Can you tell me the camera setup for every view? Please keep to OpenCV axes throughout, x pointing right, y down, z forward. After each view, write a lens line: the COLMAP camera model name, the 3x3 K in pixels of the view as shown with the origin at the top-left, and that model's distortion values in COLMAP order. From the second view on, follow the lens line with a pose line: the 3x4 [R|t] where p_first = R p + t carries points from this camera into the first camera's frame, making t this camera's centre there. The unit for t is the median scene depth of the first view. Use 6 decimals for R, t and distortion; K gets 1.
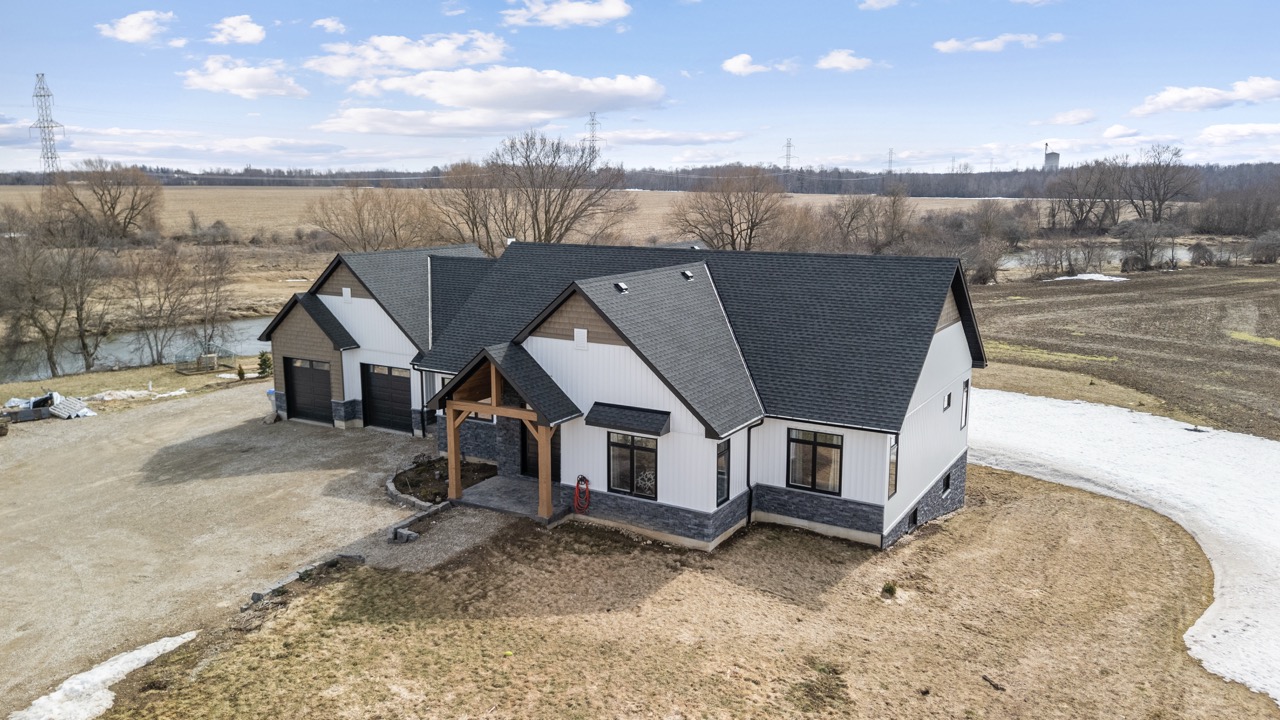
lens RADIAL K [[934.6, 0, 640.0], [0, 934.6, 360.0], [0, 0, 1]] dist [0.101371, -0.114498]
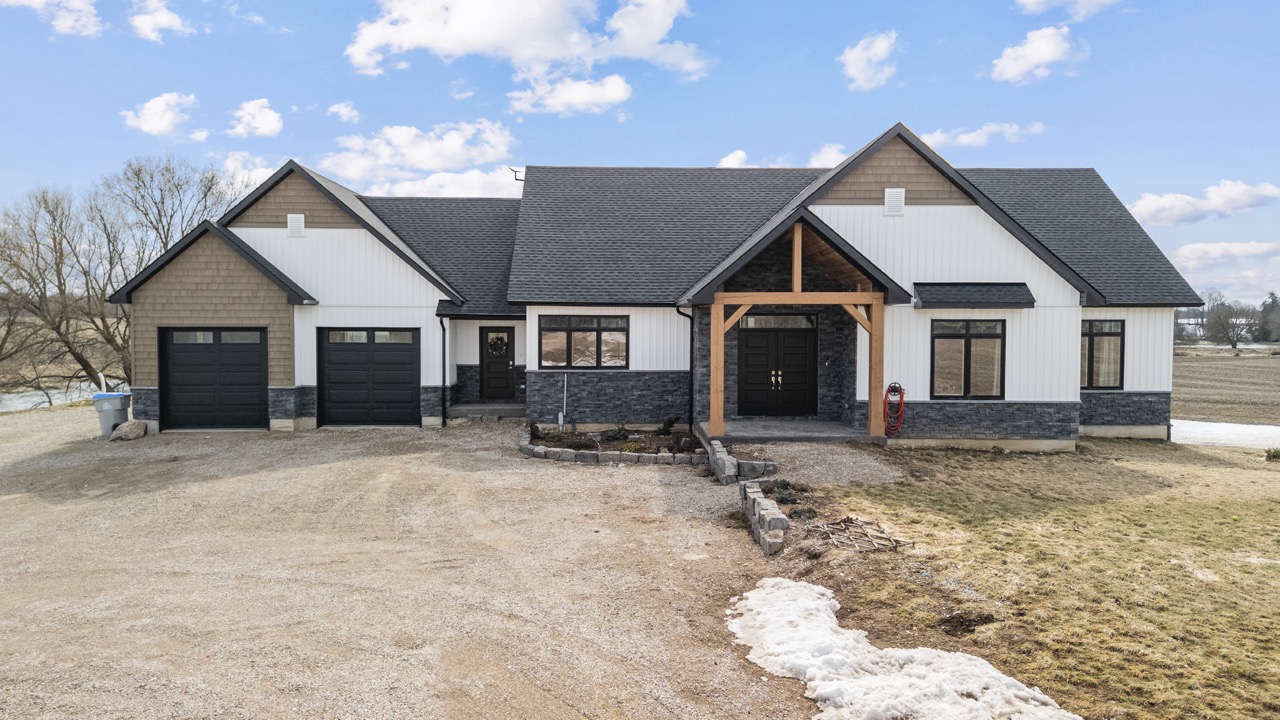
lens RADIAL K [[942.9, 0, 640.0], [0, 942.9, 360.0], [0, 0, 1]] dist [0.058981, -0.003404]
pose [[0.847088, -0.019274, 0.531103, -0.647515], [0.094390, 0.988910, -0.114661, 0.173664], [-0.523003, 0.147259, 0.839513, 0.457925]]
